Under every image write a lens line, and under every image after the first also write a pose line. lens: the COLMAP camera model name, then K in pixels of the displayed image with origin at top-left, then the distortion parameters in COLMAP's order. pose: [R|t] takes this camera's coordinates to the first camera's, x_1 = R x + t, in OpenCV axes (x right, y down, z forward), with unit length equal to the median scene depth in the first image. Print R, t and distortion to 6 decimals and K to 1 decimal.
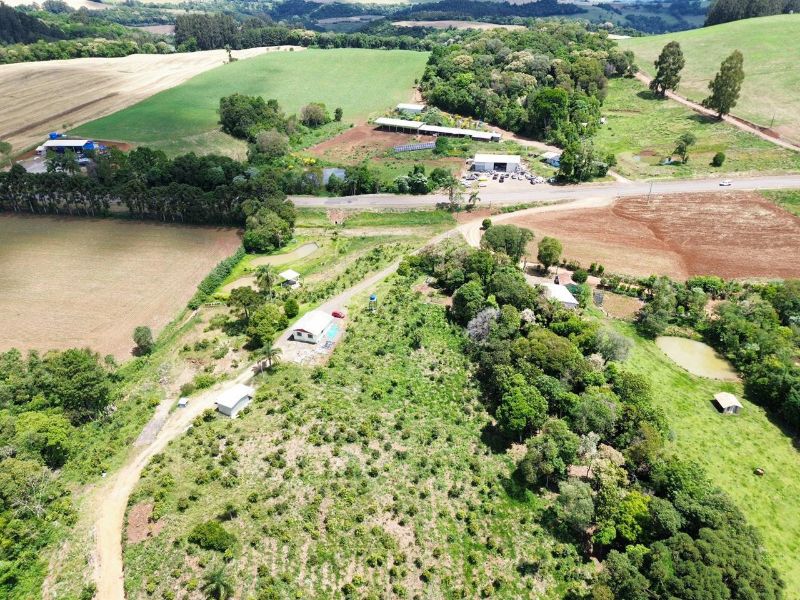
lens RADIAL K [[563.4, 0, 400.6], [0, 563.4, 297.3], [0, 0, 1]] dist [0.068905, -0.069804]
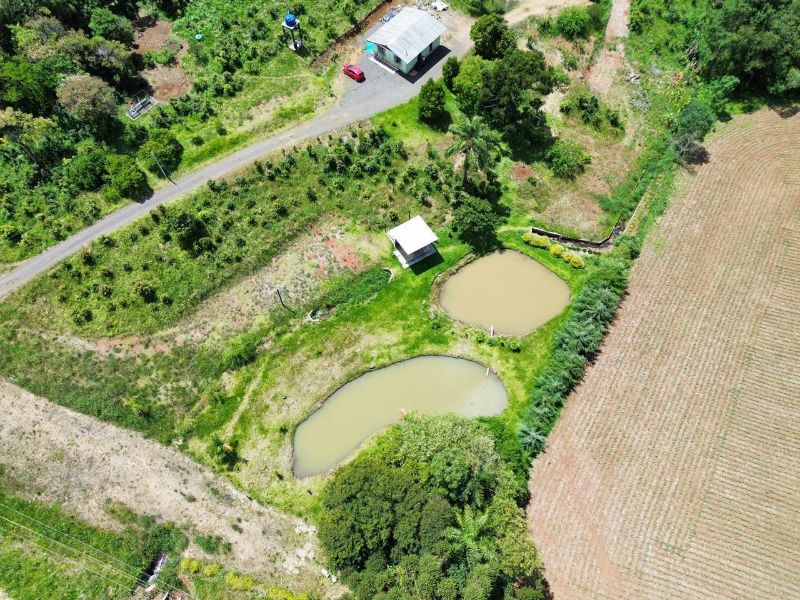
lens RADIAL K [[557.5, 0, 401.2], [0, 557.5, 302.4], [0, 0, 1]] dist [0.065456, -0.072462]
pose [[-0.947533, -0.280549, 0.153211, -0.331313], [0.167112, -0.026164, 0.985591, -0.555839], [-0.272498, 0.959483, 0.071674, 1.275999]]
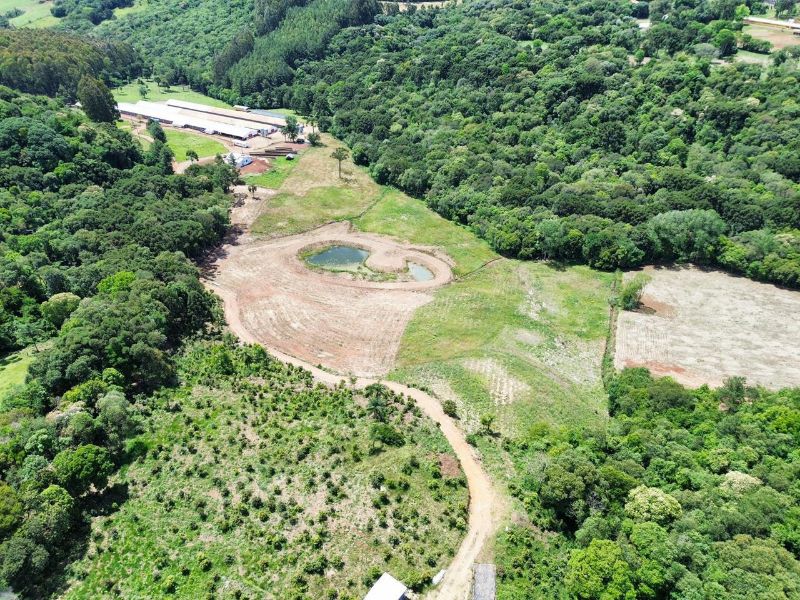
lens RADIAL K [[563.4, 0, 400.6], [0, 563.4, 297.3], [0, 0, 1]] dist [0.068905, -0.069804]
pose [[-0.989781, -0.075197, 0.121155, -0.333286], [0.073083, 0.462057, 0.883834, -0.597494], [-0.122442, 0.883656, -0.451840, 0.874333]]
